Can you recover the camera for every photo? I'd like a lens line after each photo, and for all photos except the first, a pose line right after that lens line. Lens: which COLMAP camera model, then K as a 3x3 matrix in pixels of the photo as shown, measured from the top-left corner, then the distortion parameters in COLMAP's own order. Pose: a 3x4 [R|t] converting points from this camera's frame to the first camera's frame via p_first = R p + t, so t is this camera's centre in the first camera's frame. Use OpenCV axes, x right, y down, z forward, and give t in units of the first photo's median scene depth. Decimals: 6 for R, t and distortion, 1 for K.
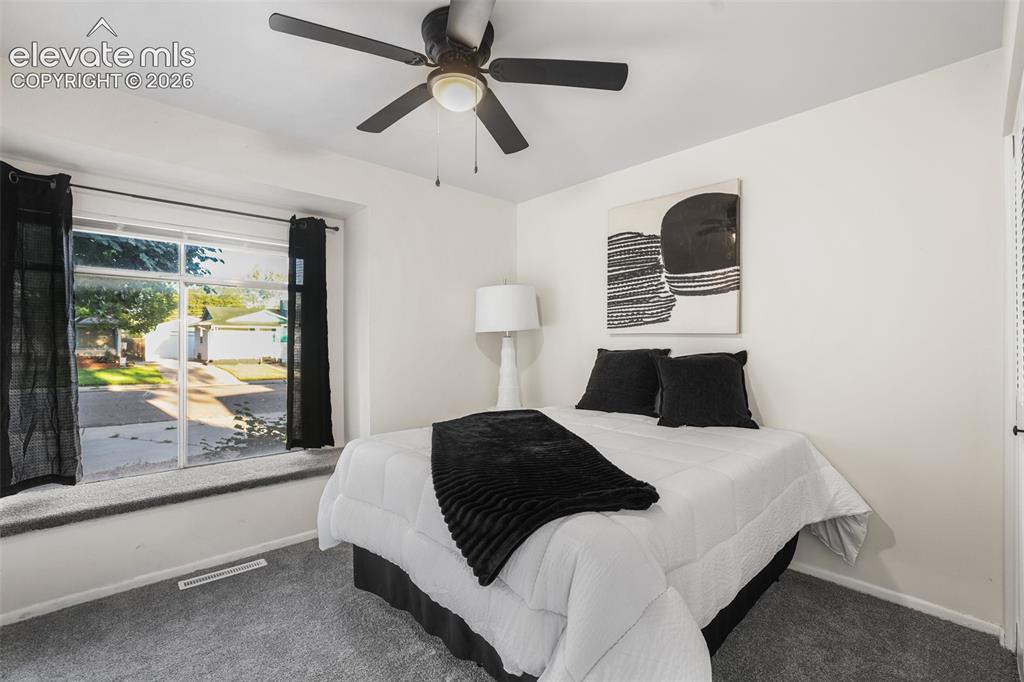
lens RADIAL K [[450.0, 0, 506.5], [0, 450.0, 344.1], [0, 0, 1]] dist [-0.042294, 0.016567]
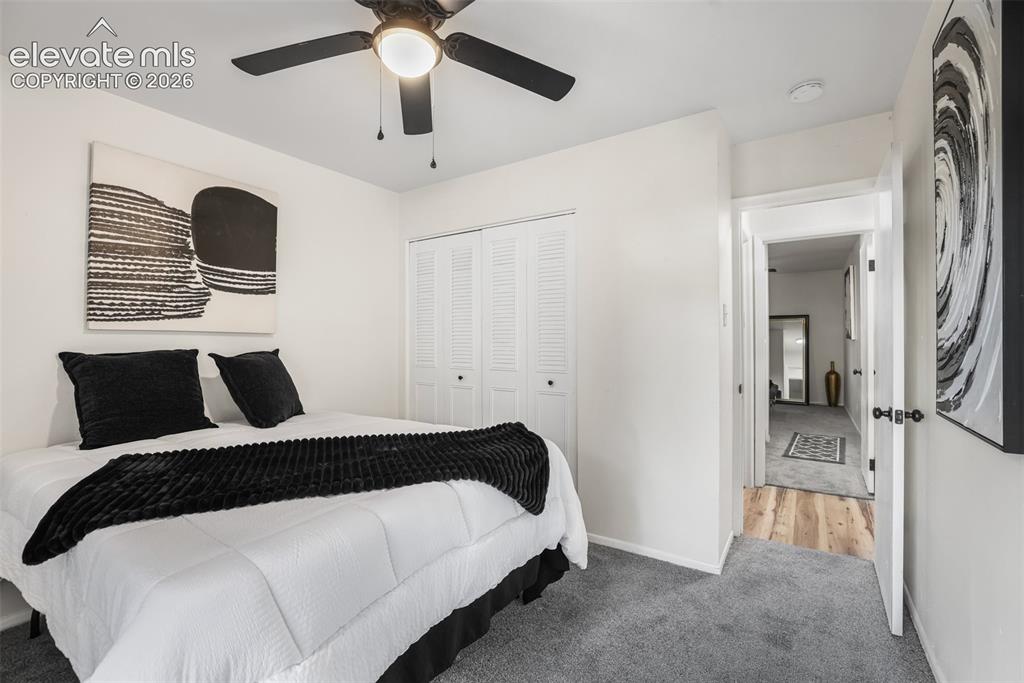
lens RADIAL K [[450.0, 0, 506.5], [0, 450.0, 344.6], [0, 0, 1]] dist [-0.042294, 0.016567]
pose [[-0.220021, -0.006355, 0.975474, -0.593313], [0.008632, 0.999927, 0.008461, -0.000468], [-0.975457, 0.010282, -0.219950, 0.602718]]
